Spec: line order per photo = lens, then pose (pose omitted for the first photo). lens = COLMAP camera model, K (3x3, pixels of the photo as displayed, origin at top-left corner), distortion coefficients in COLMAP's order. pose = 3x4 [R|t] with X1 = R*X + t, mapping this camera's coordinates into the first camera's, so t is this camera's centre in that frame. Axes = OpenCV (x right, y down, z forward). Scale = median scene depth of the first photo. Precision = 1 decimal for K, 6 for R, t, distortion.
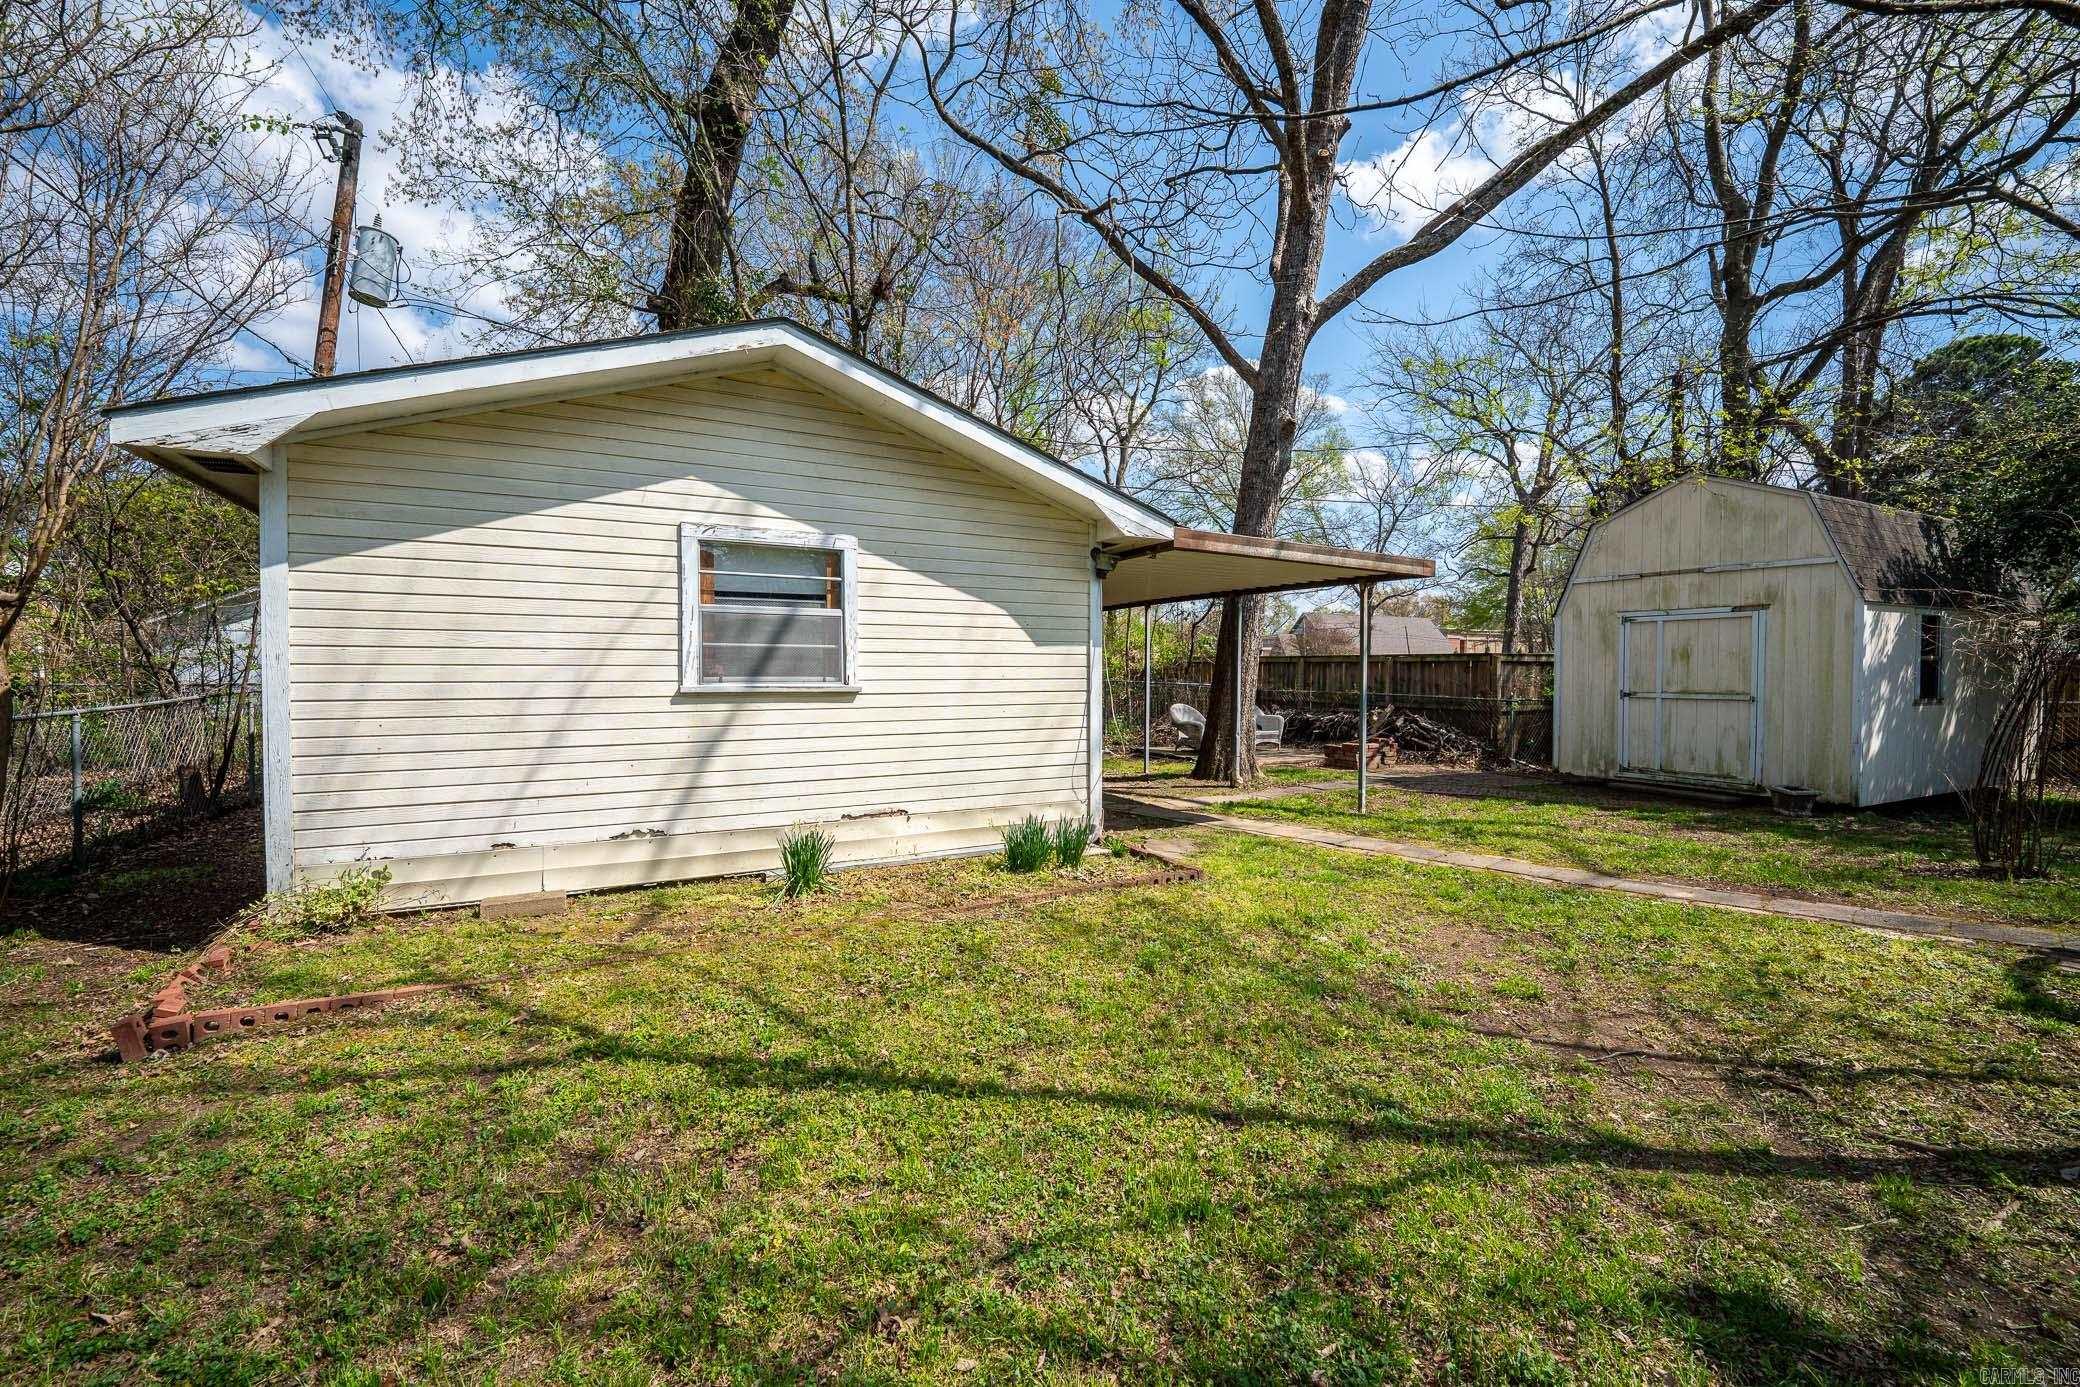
lens RADIAL K [[849.8, 0, 1038.6], [0, 849.8, 693.0], [0, 0, 1]] dist [-0.003669, -0.000264]
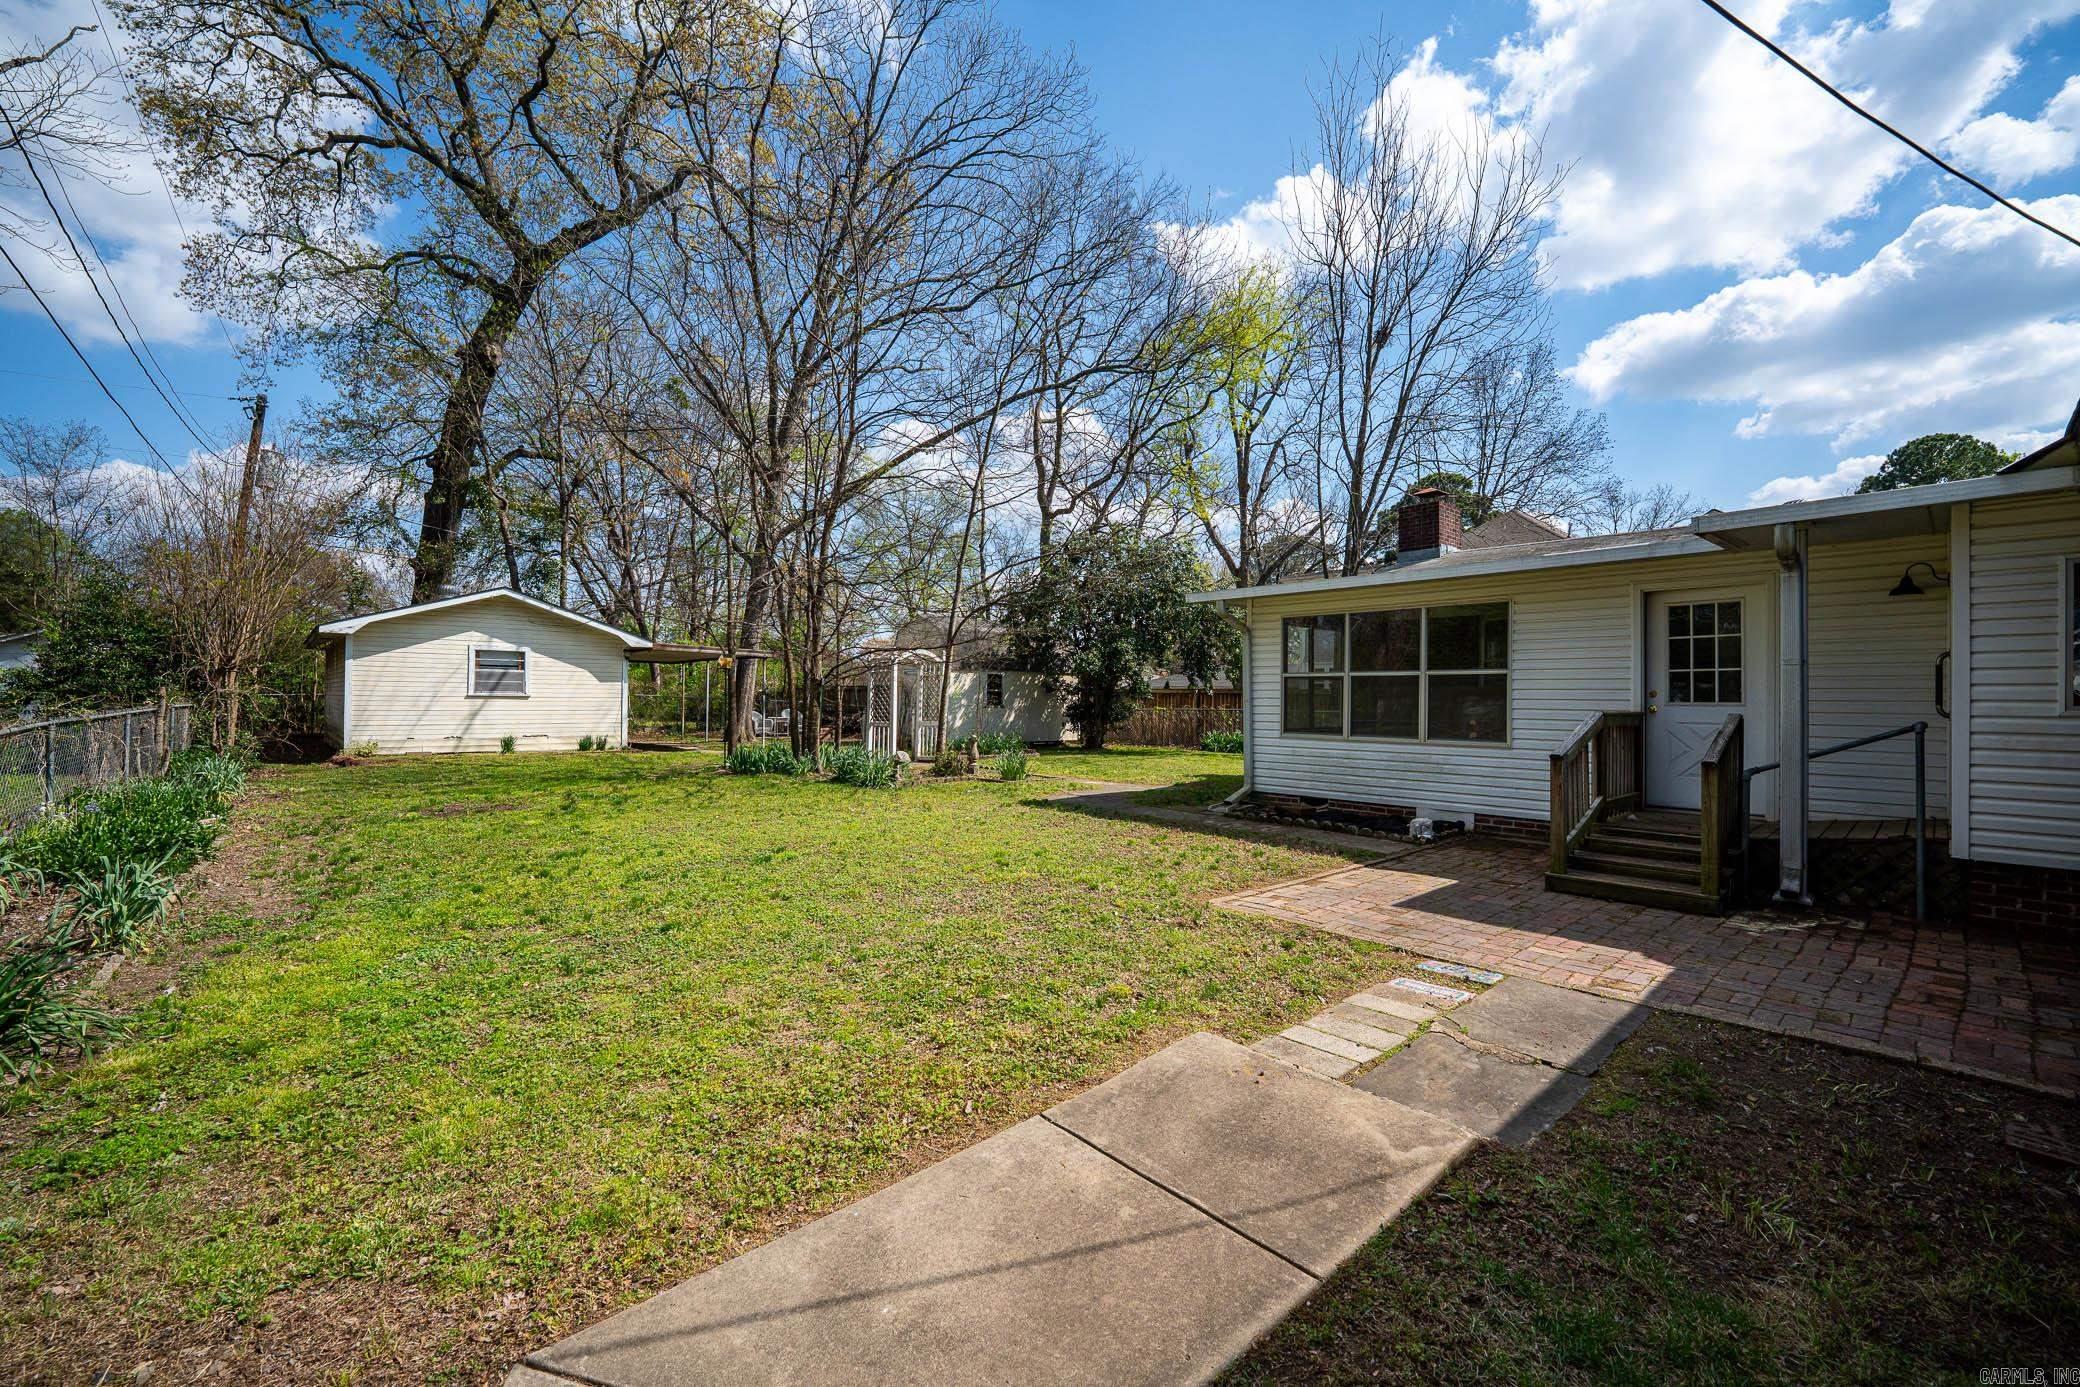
lens RADIAL K [[849.8, 0, 1049.3], [0, 849.8, 691.7], [0, 0, 1]] dist [-0.003669, -0.000264]
pose [[0.967677, 0.014851, 0.251754, 0.854781], [-0.007851, 0.999555, -0.028787, 0.056317], [-0.252069, 0.025880, 0.967363, -2.514836]]
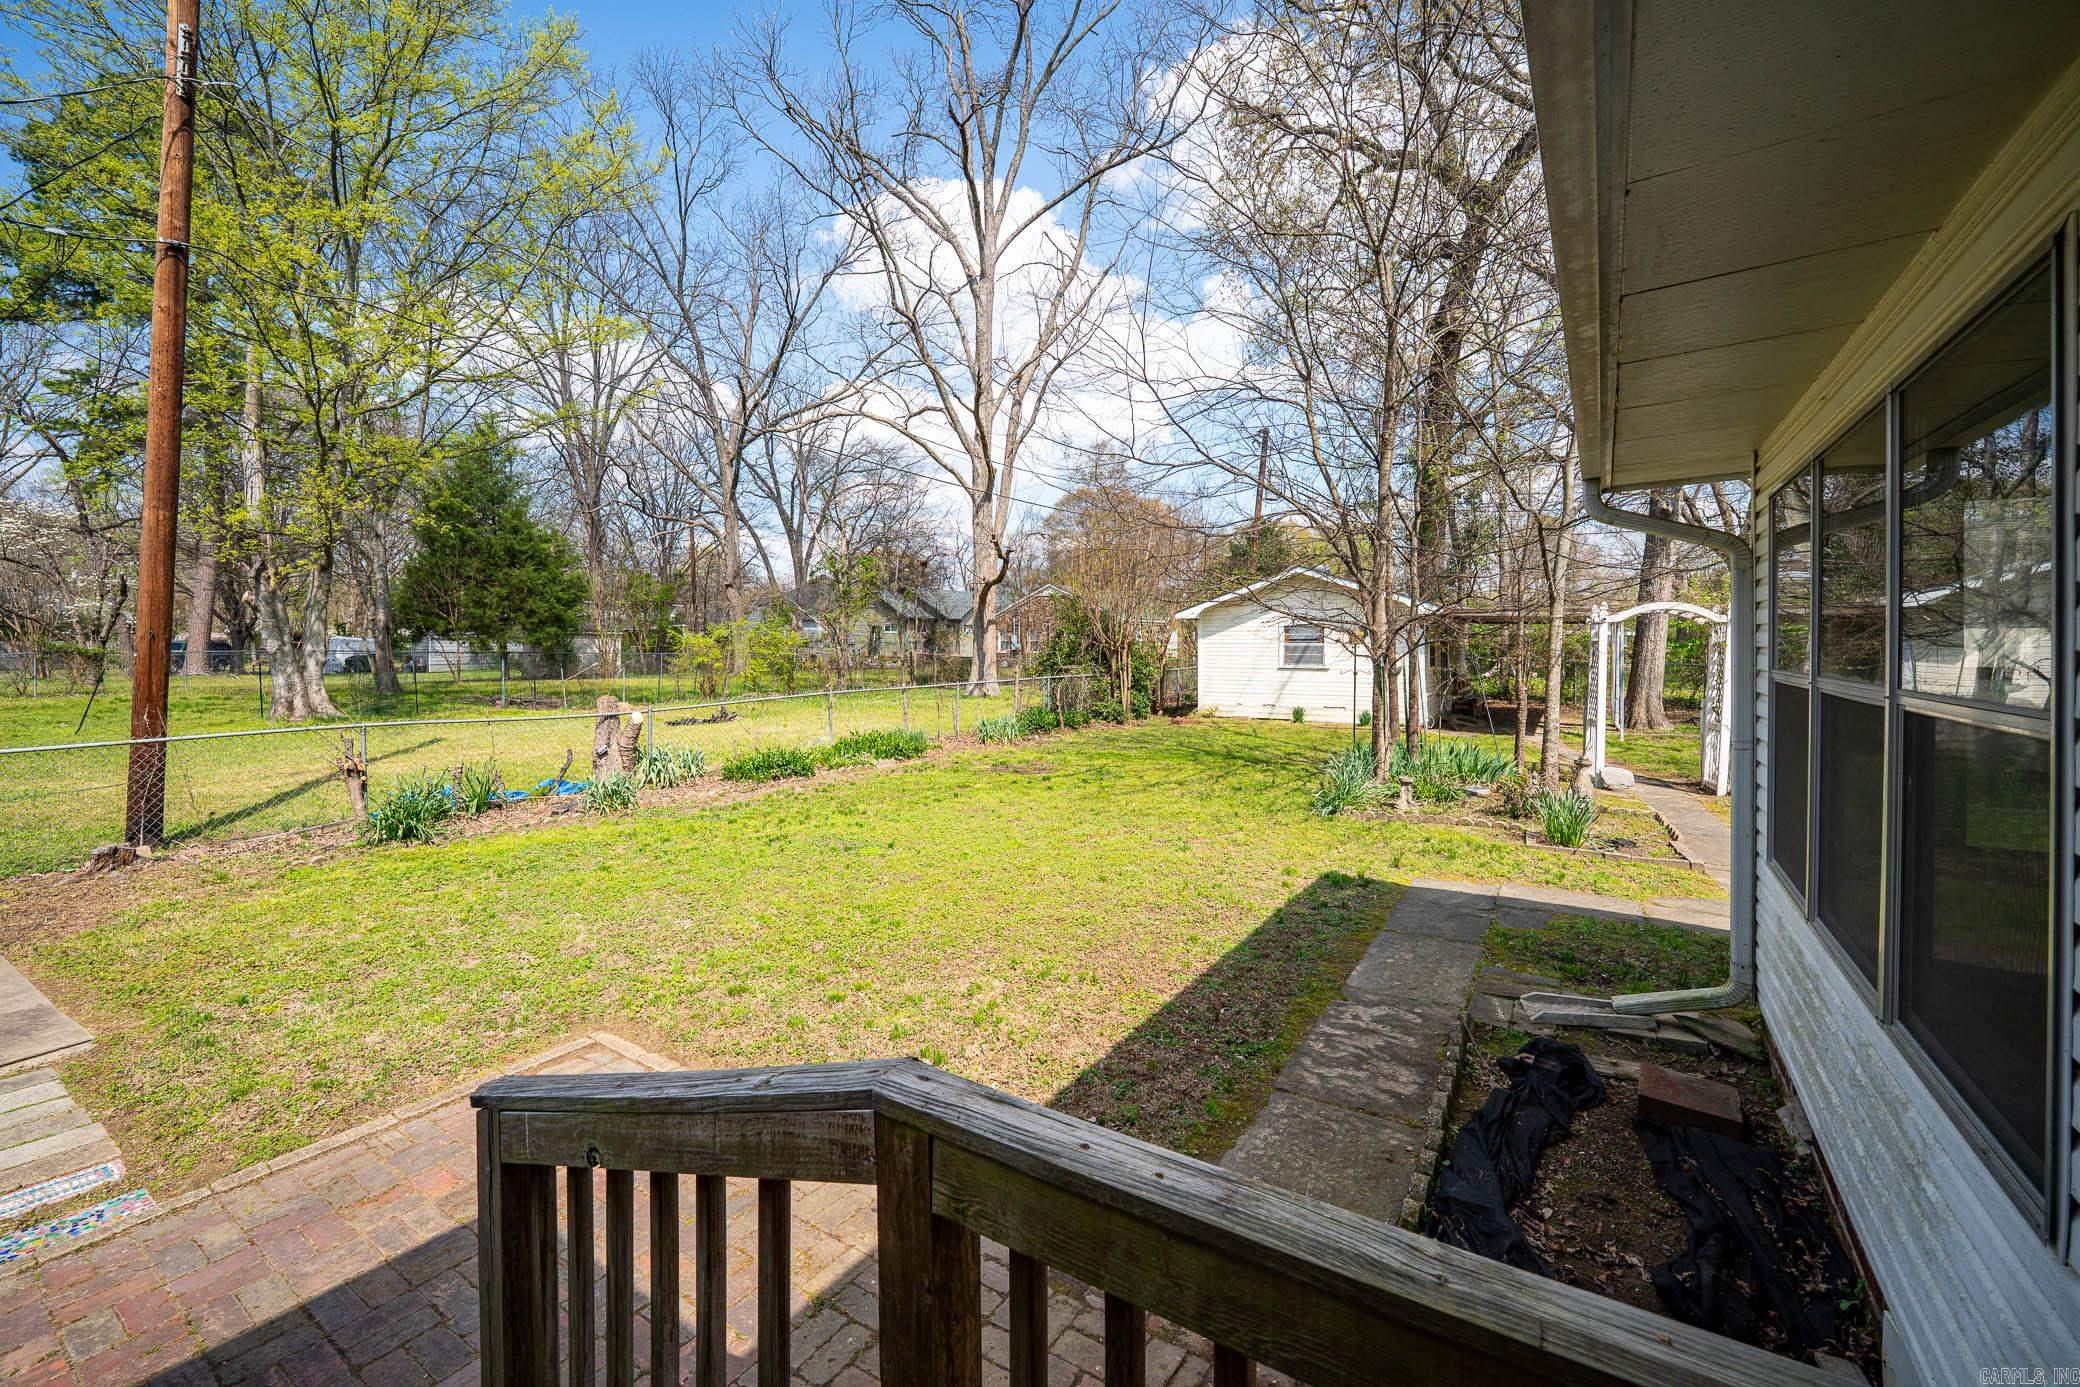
lens RADIAL K [[849.8, 0, 1041.0], [0, 849.8, 674.2], [0, 0, 1]] dist [-0.003669, -0.000264]
pose [[0.472952, 0.020589, -0.880848, 2.090658], [-0.025532, 0.999627, 0.009657, 0.016762], [0.880718, 0.017923, 0.473302, -1.473651]]
